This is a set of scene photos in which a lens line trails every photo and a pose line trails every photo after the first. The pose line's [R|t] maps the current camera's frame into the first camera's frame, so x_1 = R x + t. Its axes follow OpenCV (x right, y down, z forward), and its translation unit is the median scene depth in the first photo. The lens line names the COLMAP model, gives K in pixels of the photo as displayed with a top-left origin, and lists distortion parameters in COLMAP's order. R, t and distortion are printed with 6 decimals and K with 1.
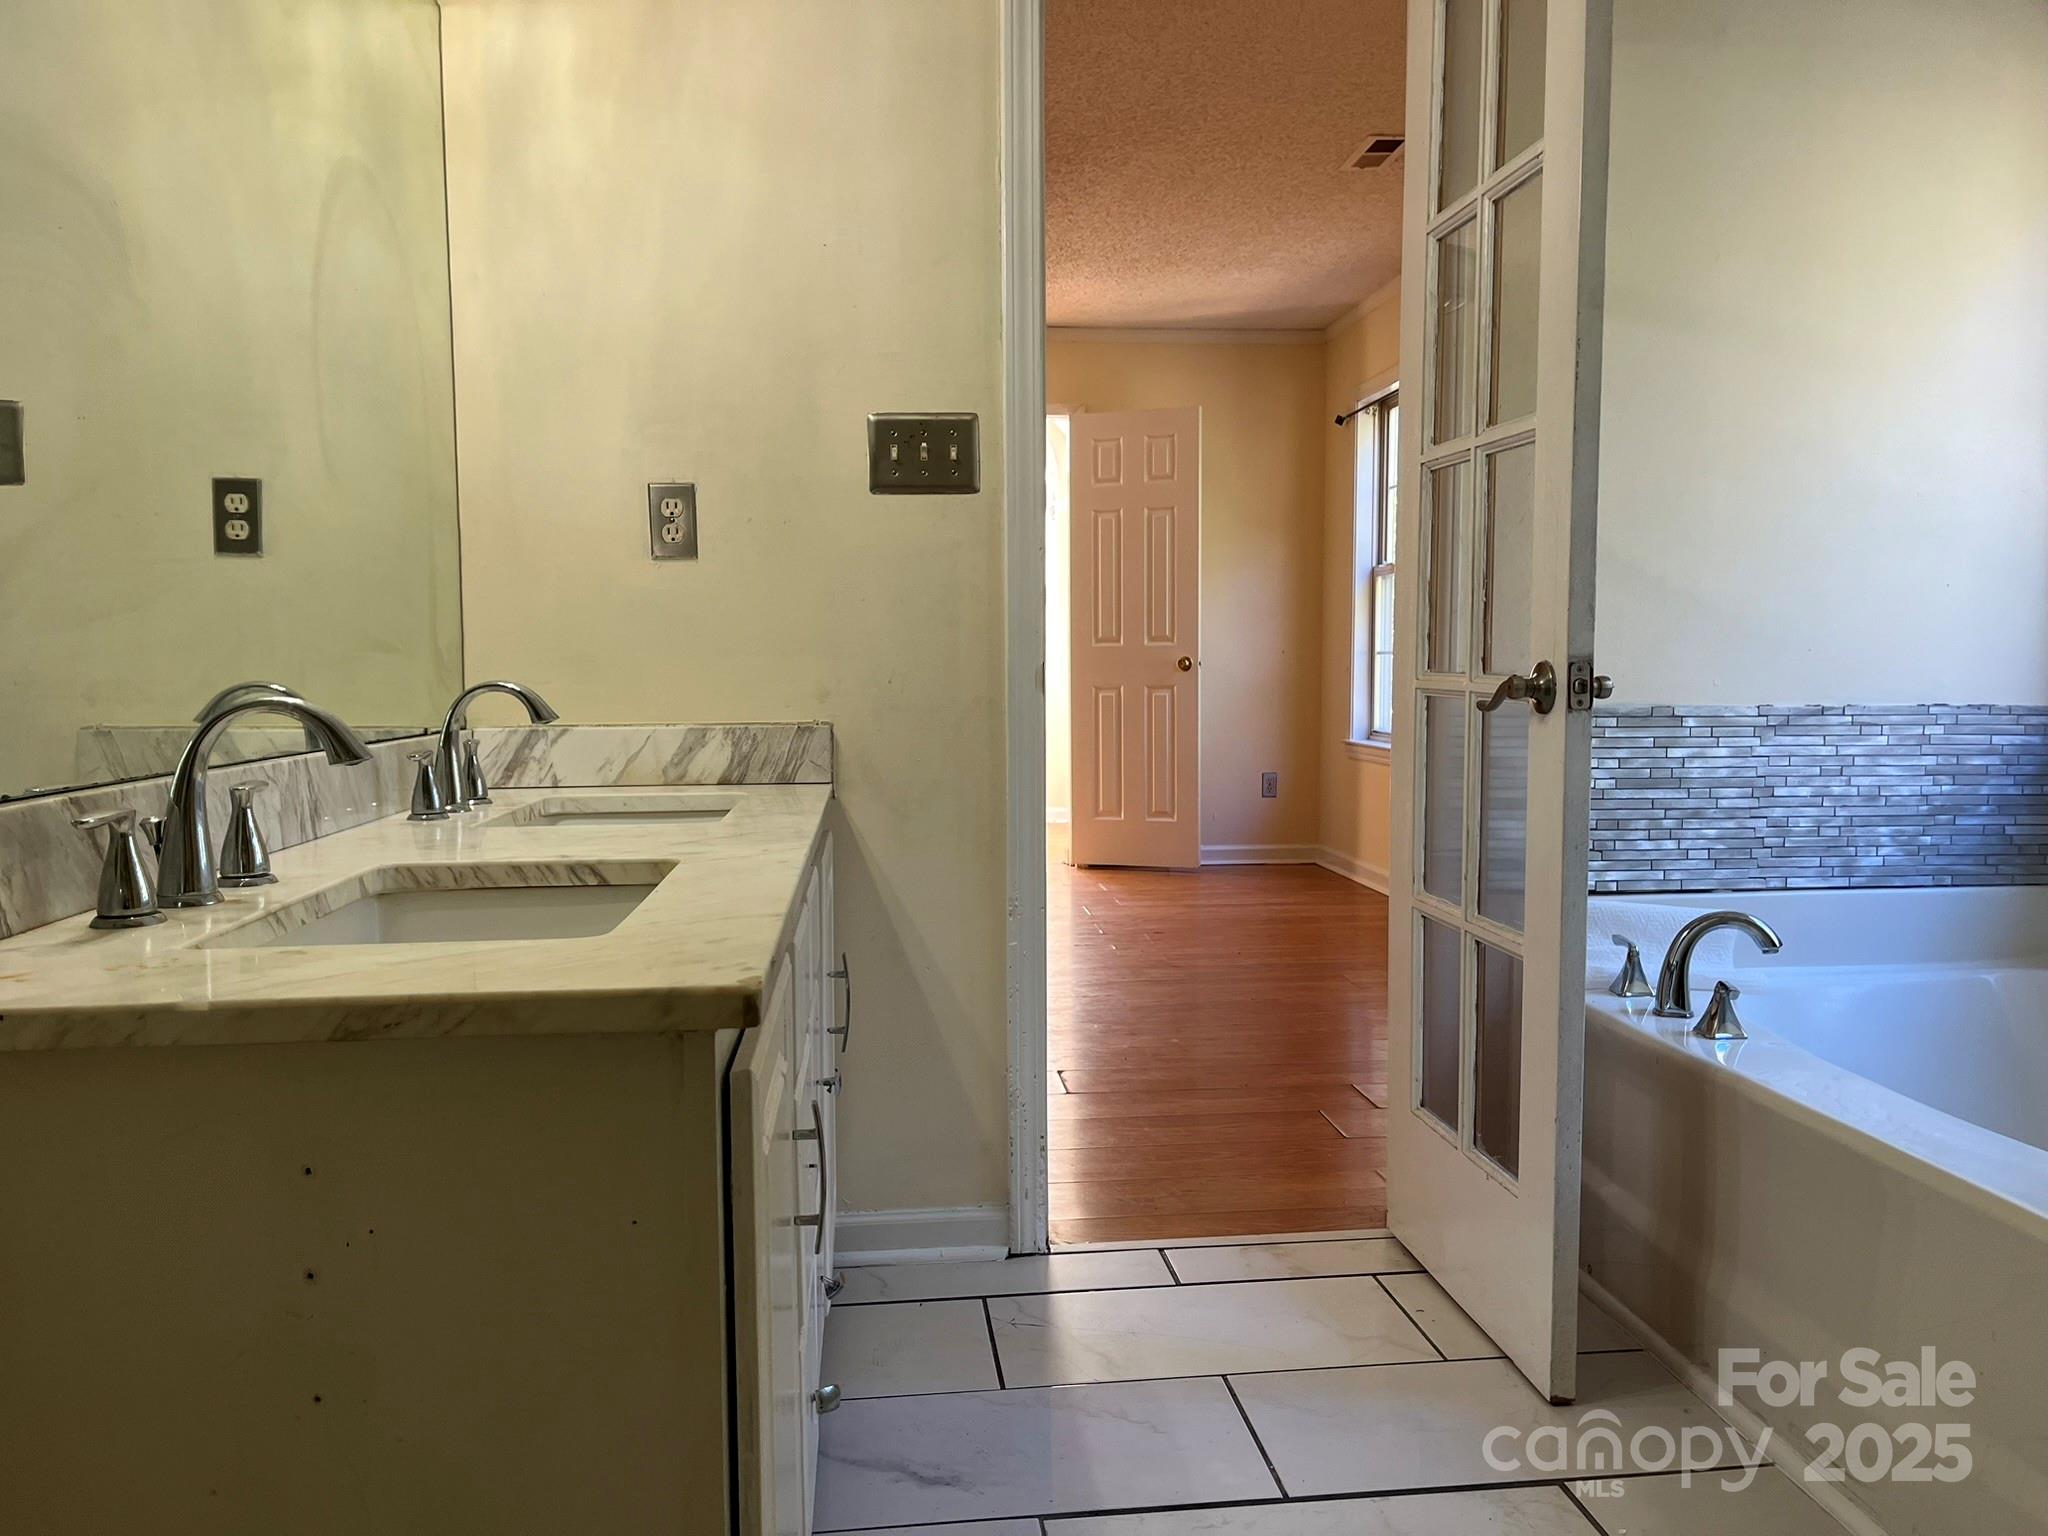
lens RADIAL K [[1564.0, 0, 1024.0], [0, 1564.0, 768.0], [0, 0, 1]] dist [0.096121, 0.000661]
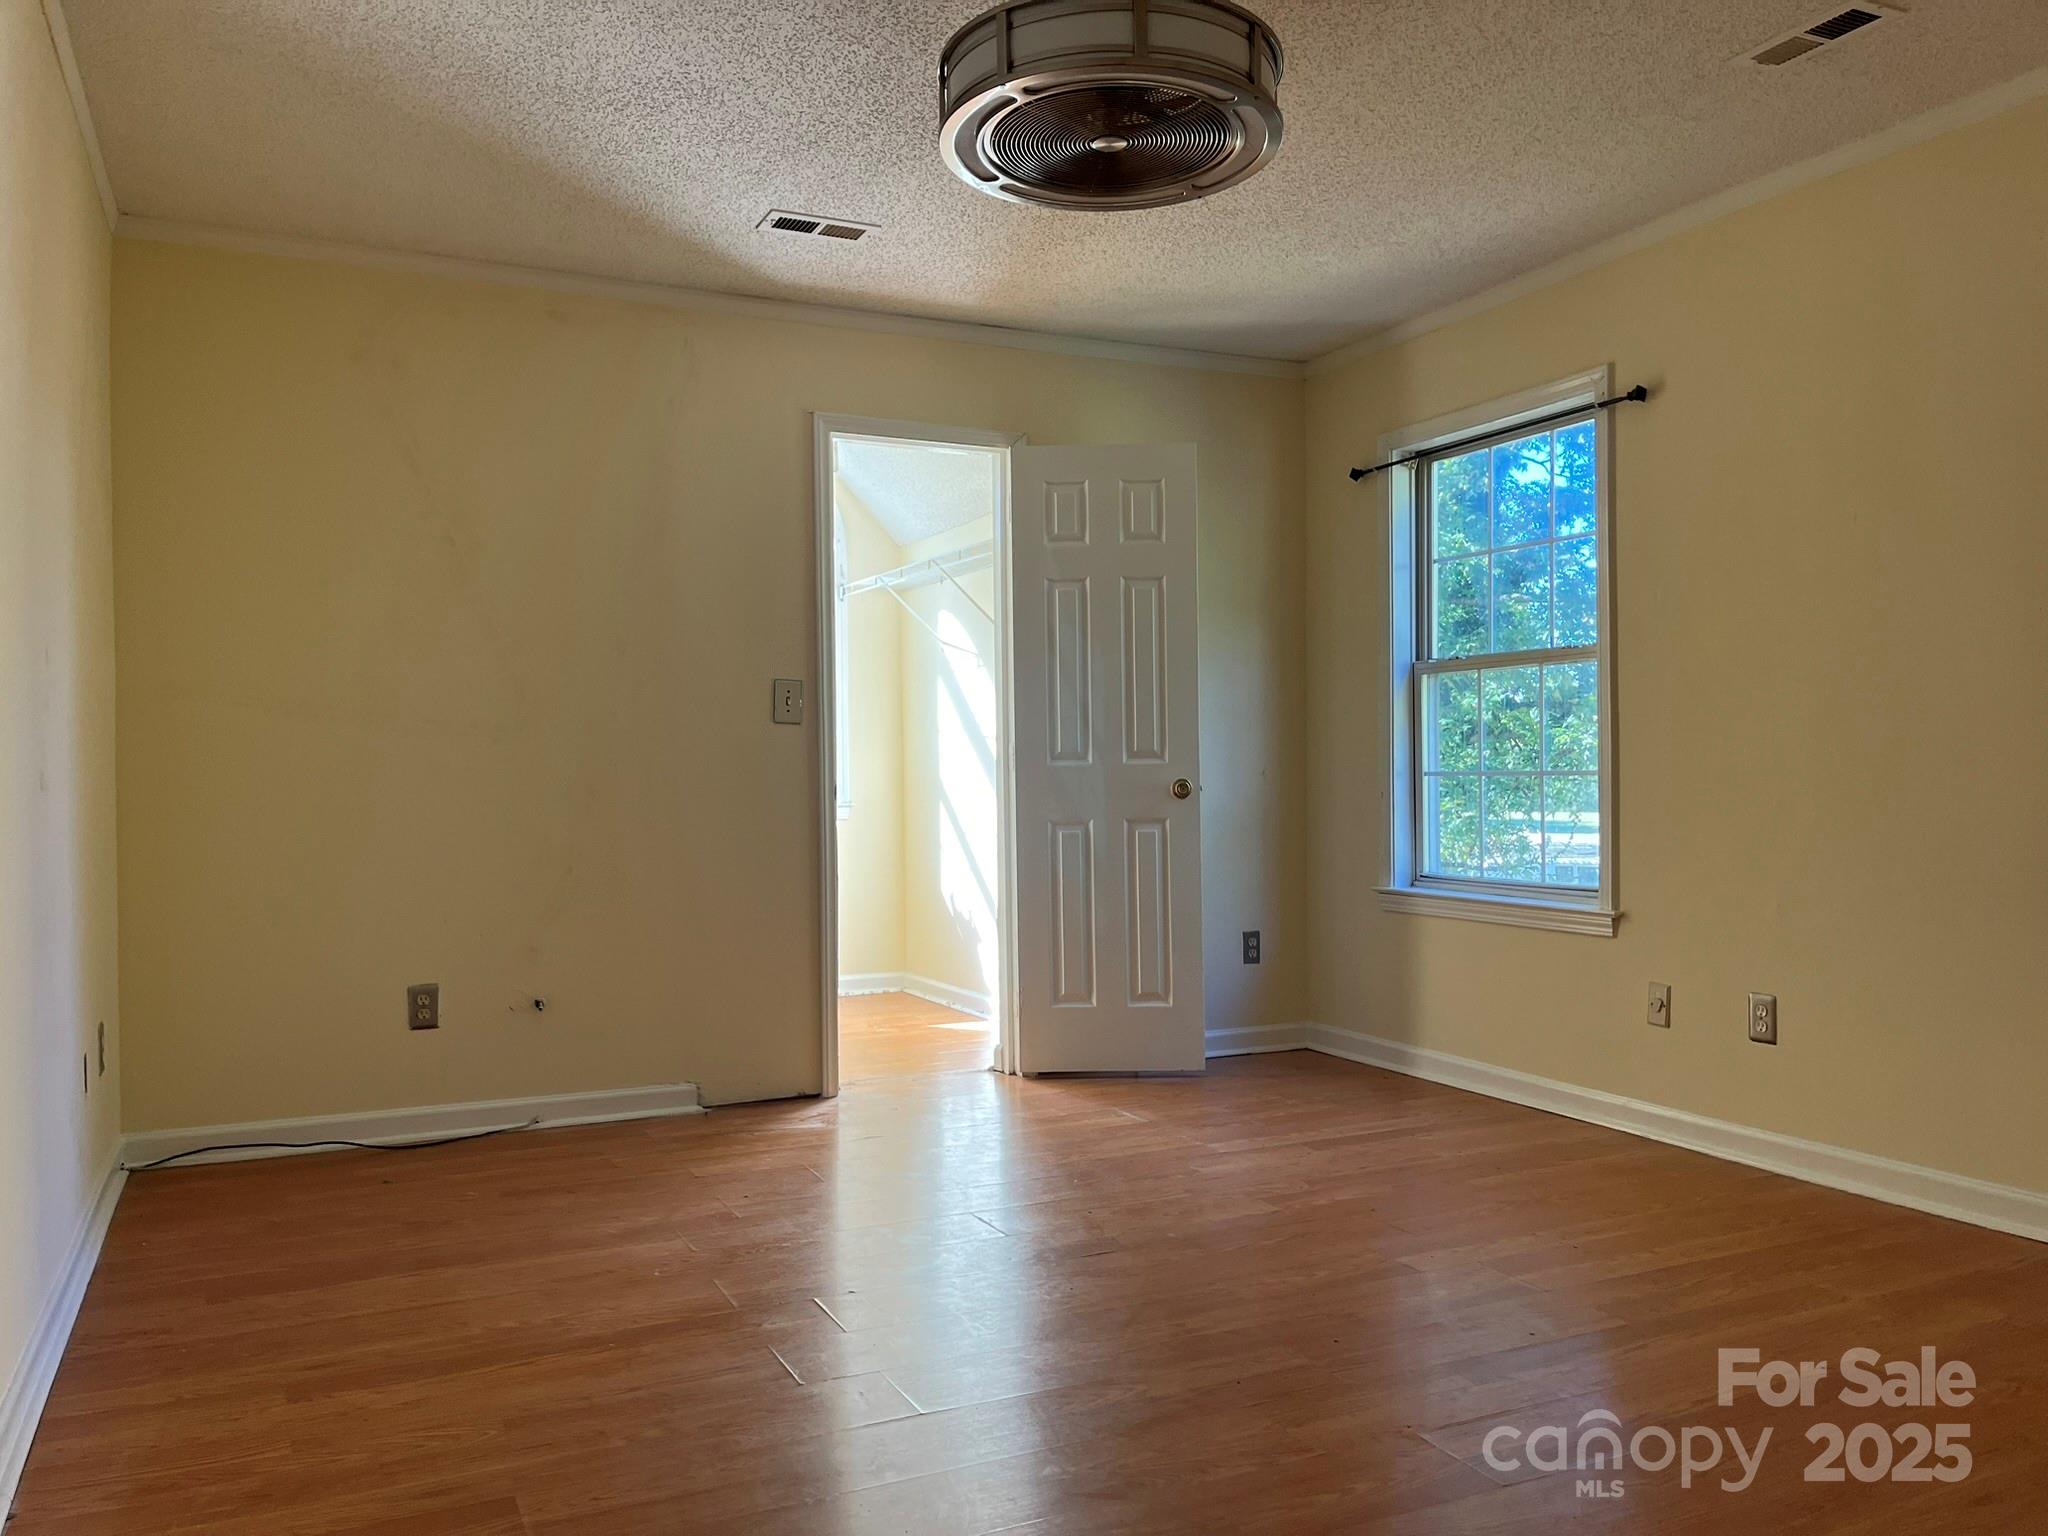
lens RADIAL K [[1564.0, 0, 1024.0], [0, 1564.0, 768.0], [0, 0, 1]] dist [0.096121, 0.000661]
pose [[0.937908, -0.005190, 0.346845, -0.221950], [0.029392, 0.997481, -0.064554, -0.031398], [-0.345636, 0.070740, 0.935699, 0.342324]]
